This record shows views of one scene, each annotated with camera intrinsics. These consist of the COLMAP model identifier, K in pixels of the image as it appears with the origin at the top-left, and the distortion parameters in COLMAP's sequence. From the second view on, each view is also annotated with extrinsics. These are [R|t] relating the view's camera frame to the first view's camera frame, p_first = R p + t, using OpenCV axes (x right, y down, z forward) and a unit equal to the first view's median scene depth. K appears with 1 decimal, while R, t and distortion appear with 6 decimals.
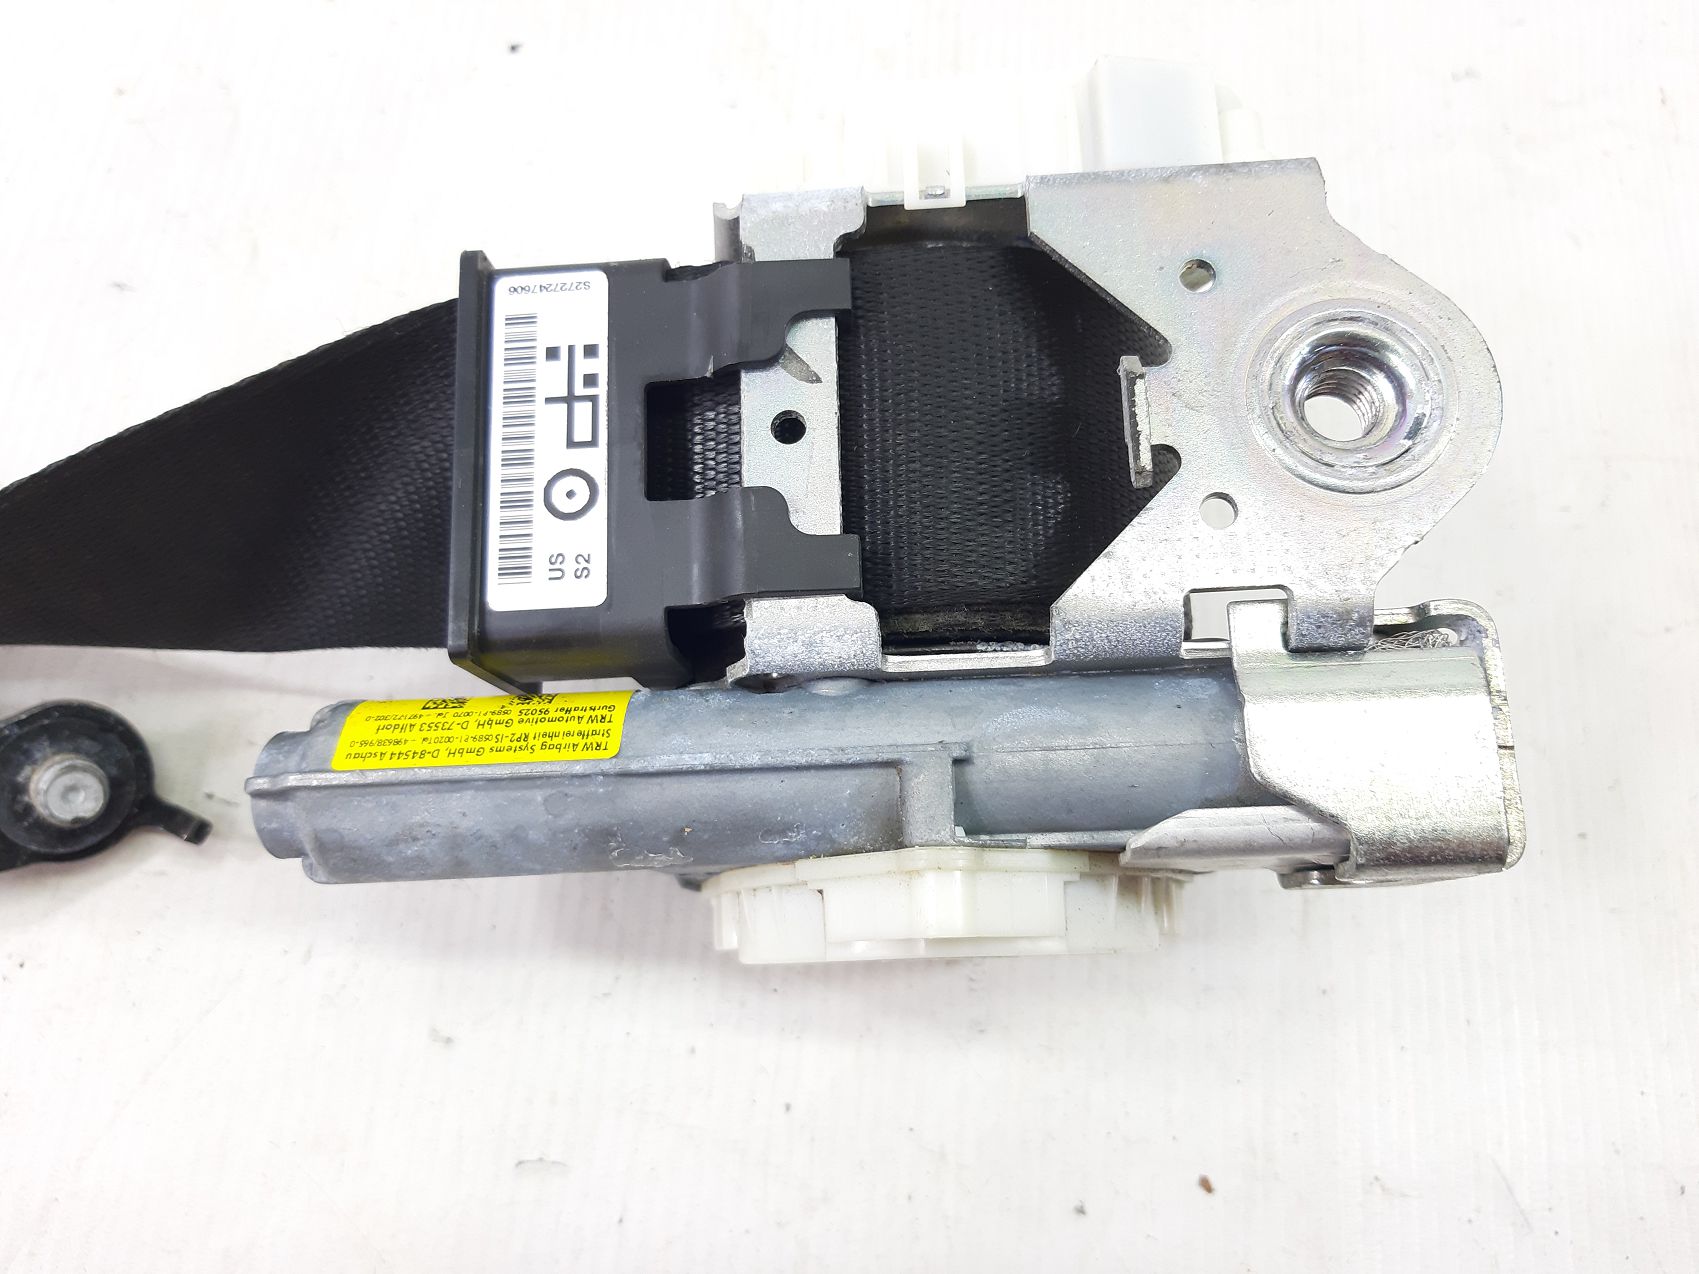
lens RADIAL K [[1355.2, 0, 849.5], [0, 1355.2, 637.0], [0, 0, 1]] dist [0.106305, 0.000887]
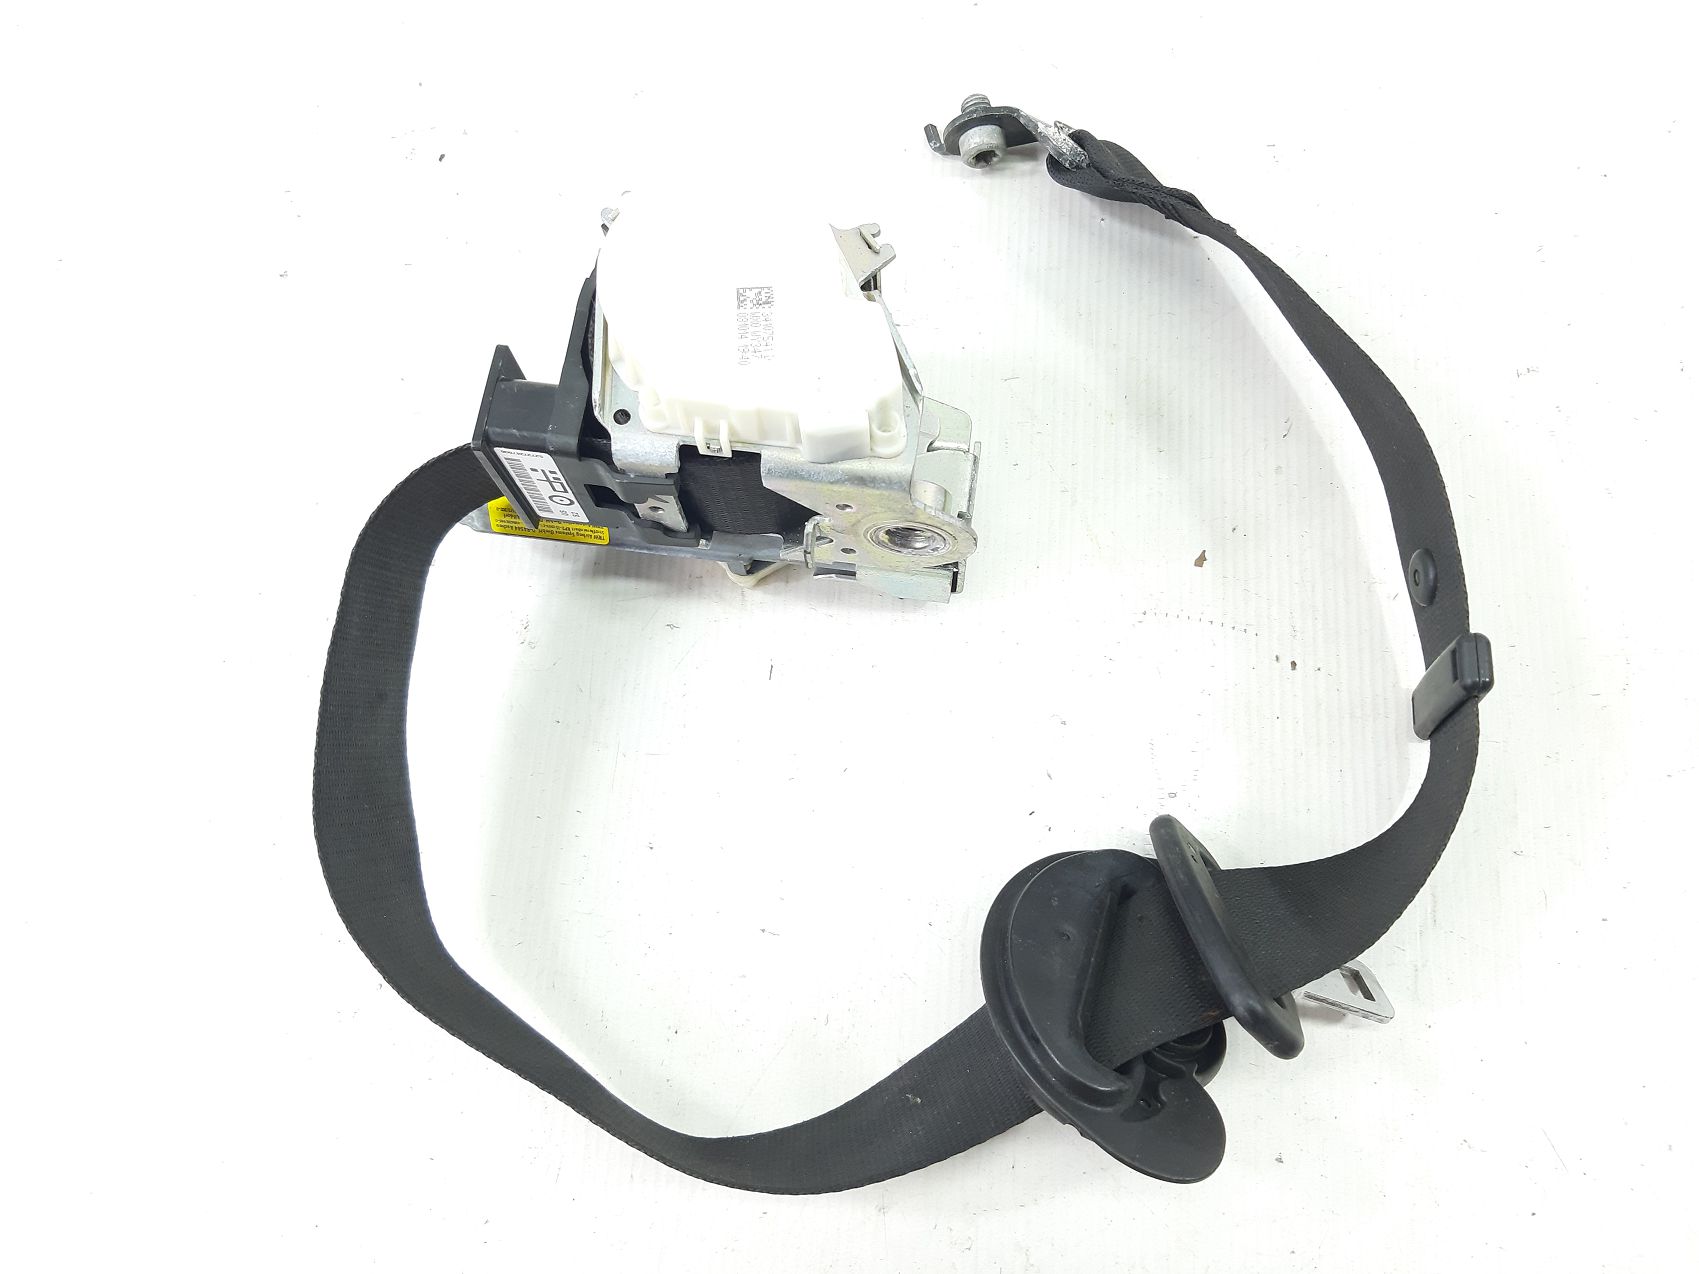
lens RADIAL K [[1351.2, 0, 849.5], [0, 1351.2, 637.0], [0, 0, 1]] dist [0.078316, -0.194219]
pose [[0.998214, 0.052317, -0.028840, 0.326544], [0.023862, 0.093401, 0.995343, -2.223911], [0.054767, -0.994253, 0.091986, 0.611508]]
